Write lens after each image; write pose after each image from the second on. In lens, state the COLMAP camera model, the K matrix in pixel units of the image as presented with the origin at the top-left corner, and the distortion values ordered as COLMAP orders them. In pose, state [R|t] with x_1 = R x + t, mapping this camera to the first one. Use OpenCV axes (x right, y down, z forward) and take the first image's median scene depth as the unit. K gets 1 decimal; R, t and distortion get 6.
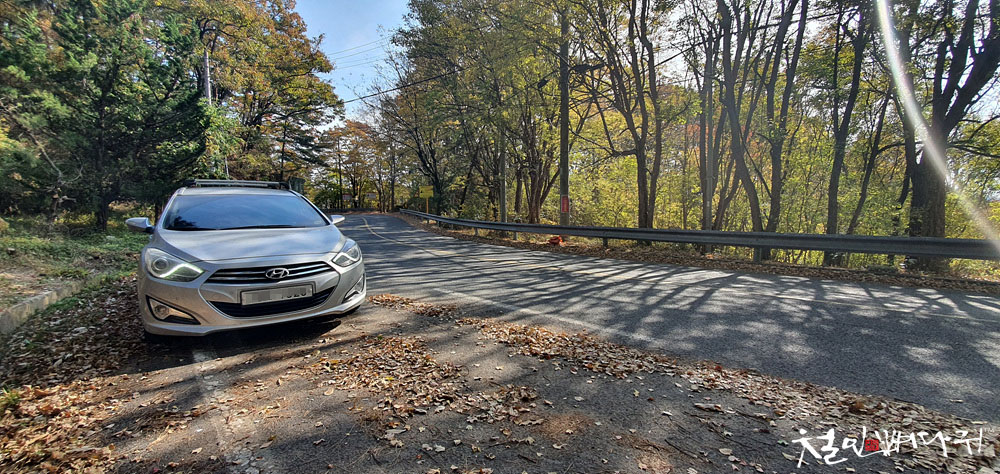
lens RADIAL K [[396.0, 0, 495.9], [0, 396.0, 240.9], [0, 0, 1]] dist [0.009109, -0.013590]
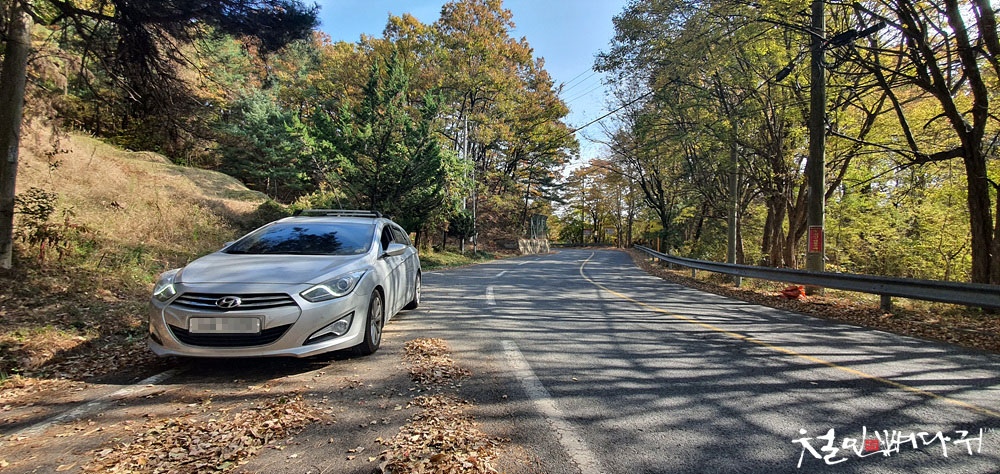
lens RADIAL K [[396.0, 0, 495.9], [0, 396.0, 240.9], [0, 0, 1]] dist [0.009109, -0.013590]
pose [[0.819331, 0.012126, -0.573193, 0.102201], [-0.063586, 0.995530, -0.069829, -0.007391], [0.569784, 0.093660, 0.816440, 0.125115]]
